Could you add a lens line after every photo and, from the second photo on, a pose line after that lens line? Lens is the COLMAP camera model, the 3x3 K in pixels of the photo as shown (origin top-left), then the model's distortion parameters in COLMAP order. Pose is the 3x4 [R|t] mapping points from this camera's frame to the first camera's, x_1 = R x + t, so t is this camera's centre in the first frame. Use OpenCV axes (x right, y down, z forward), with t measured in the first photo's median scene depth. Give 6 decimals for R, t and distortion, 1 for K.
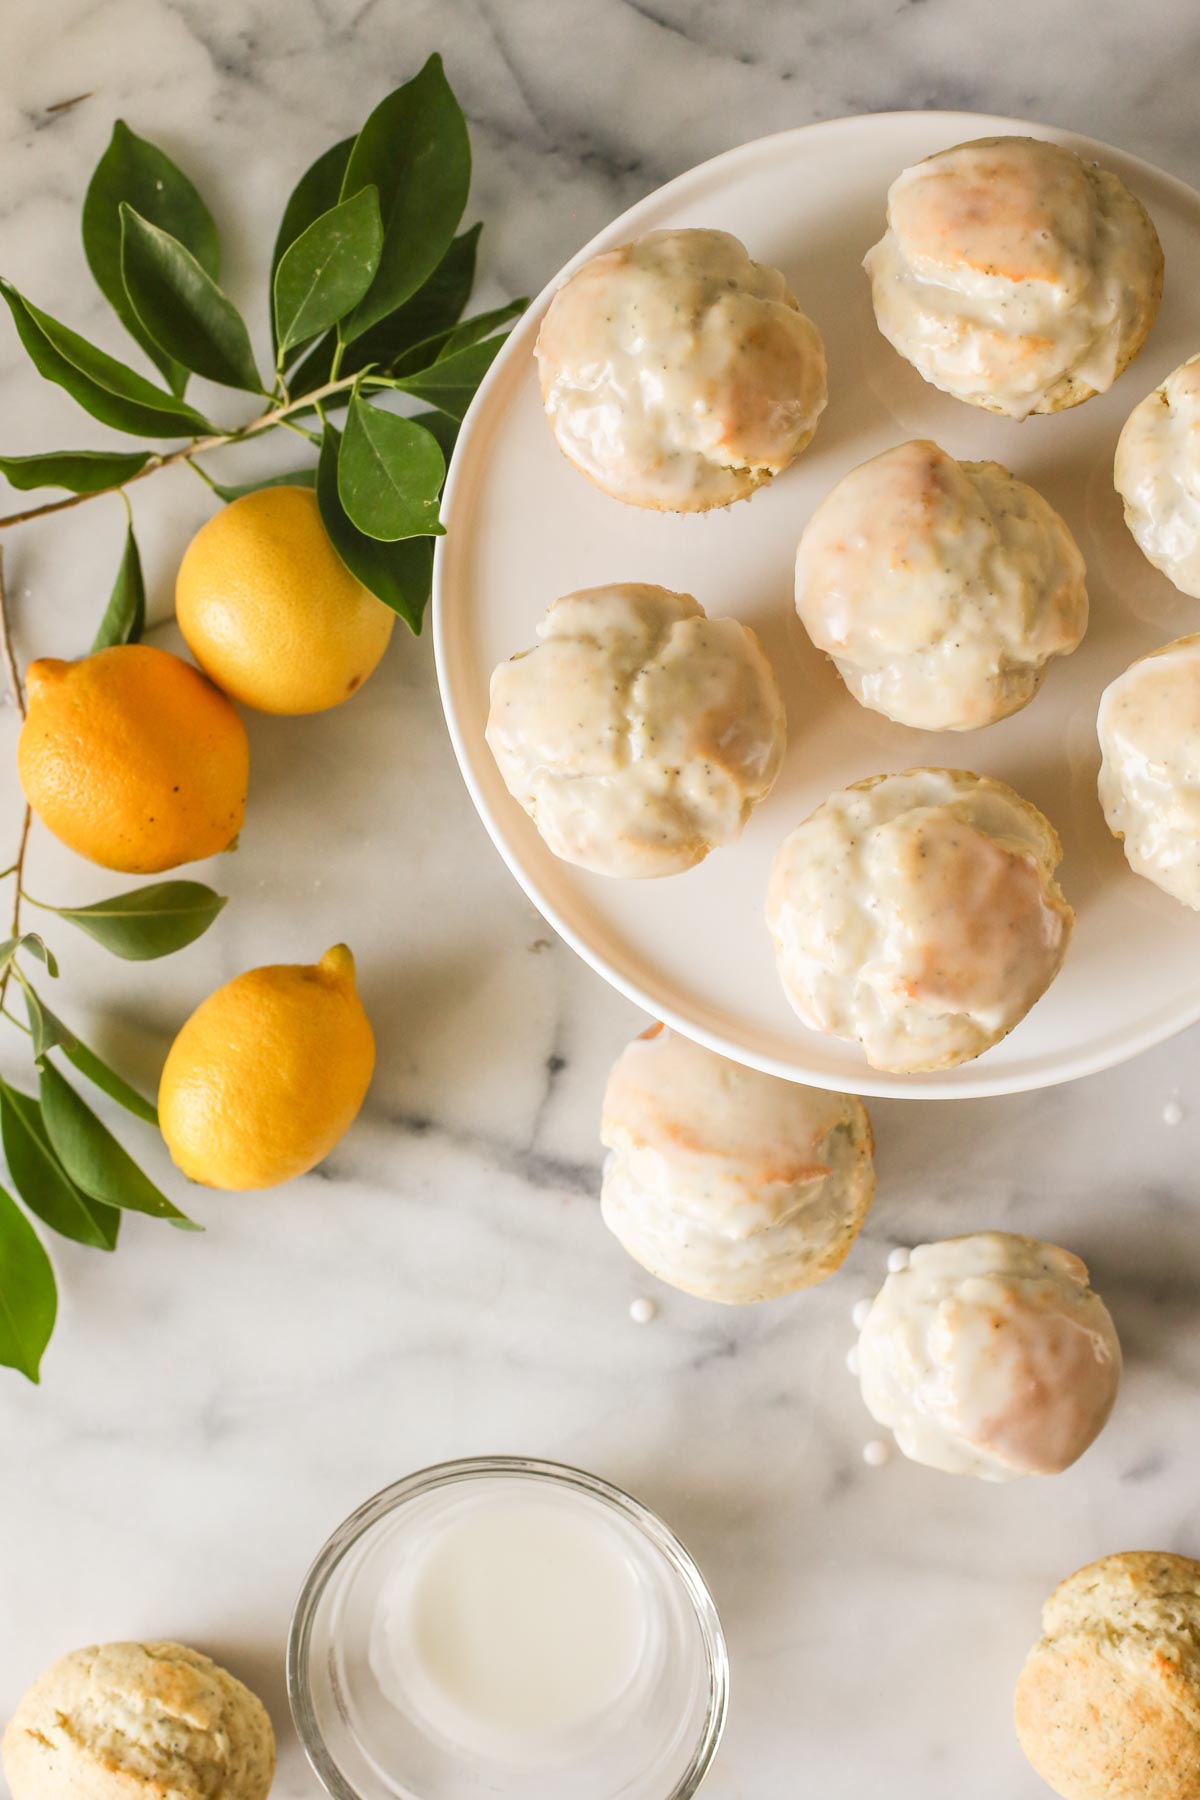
lens RADIAL K [[2650.1, 0, 599.9], [0, 2650.1, 900.2], [0, 0, 1]] dist [-0.140623, 0.000000]
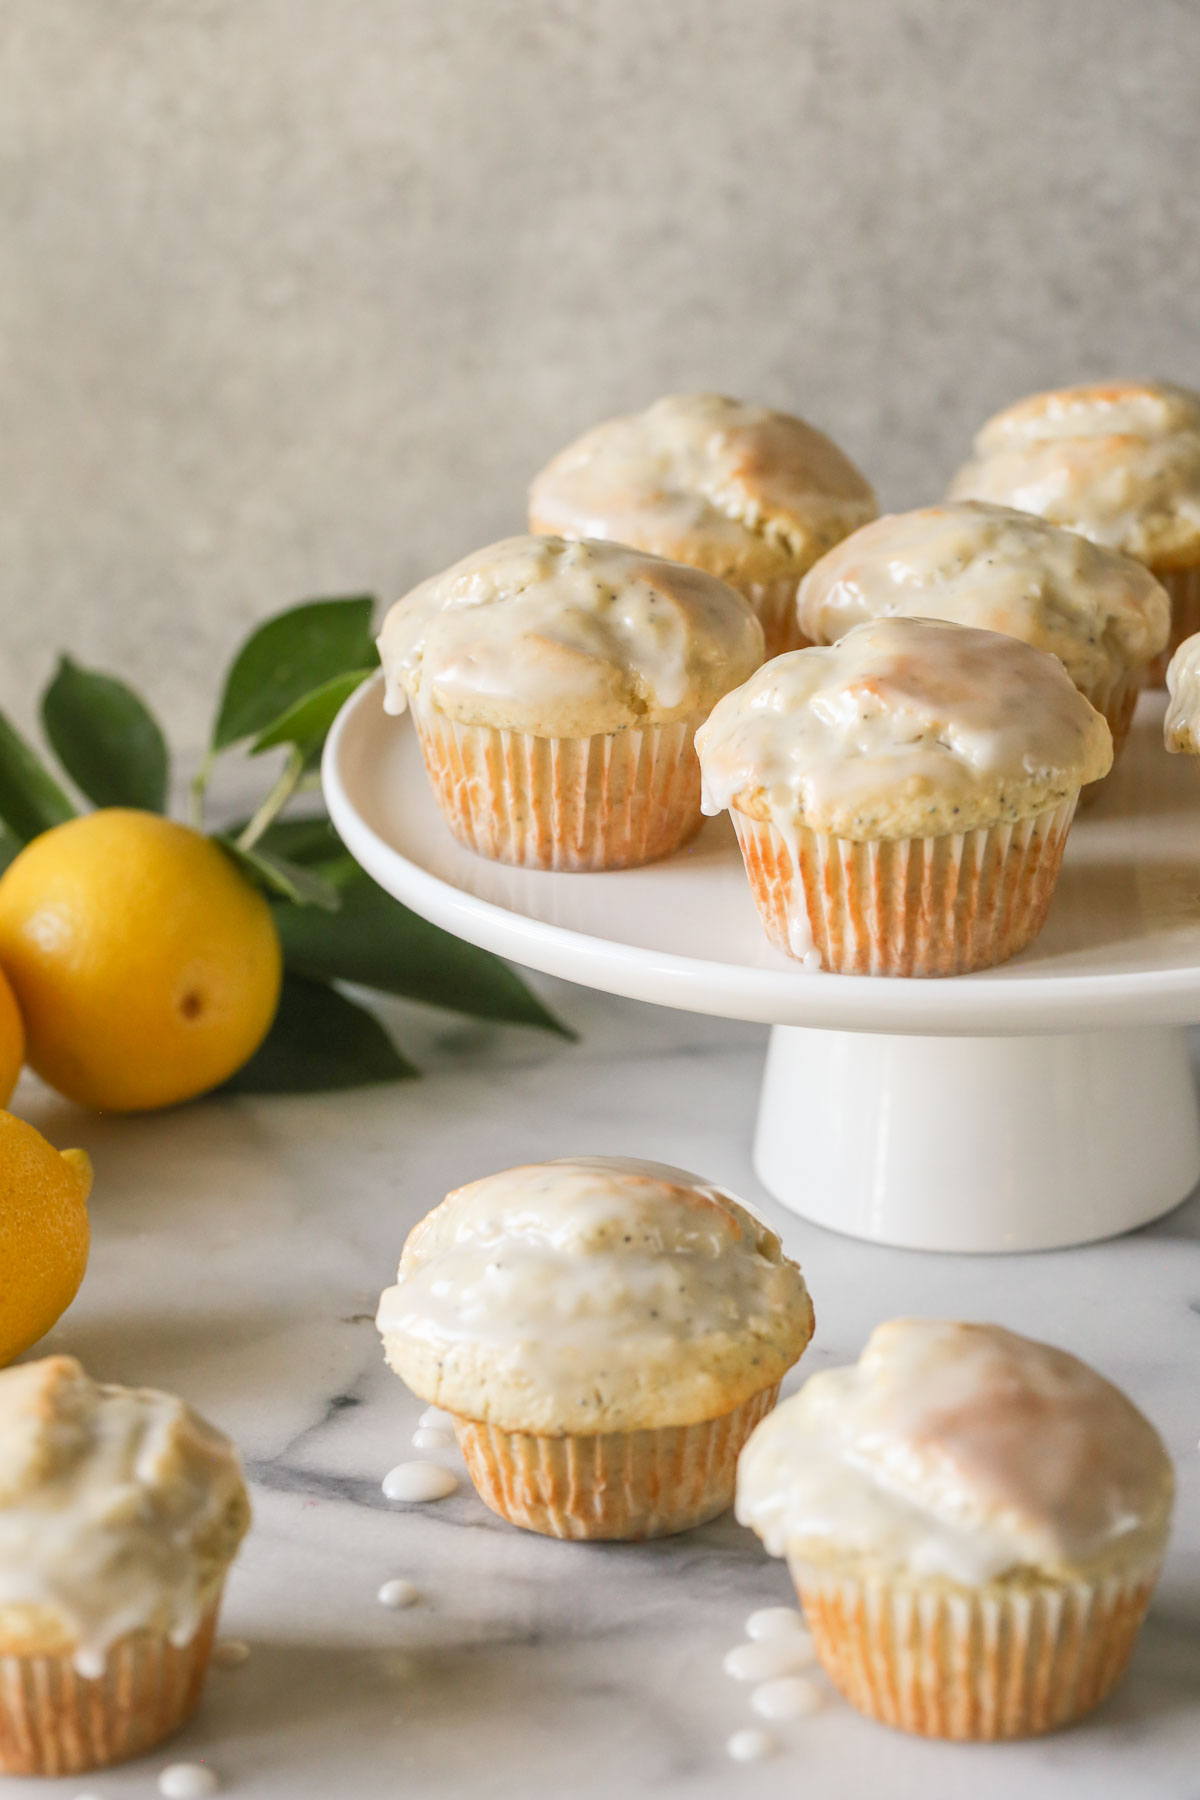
lens RADIAL K [[5145.2, 0, 599.2], [0, 5145.2, 900.4], [0, 0, 1]] dist [-0.010440, 0.000000]
pose [[0.983714, 0.111487, -0.140989, 0.246363], [-0.175574, 0.428054, -0.886535, 1.320042], [-0.038486, 0.896850, 0.440657, 0.413272]]
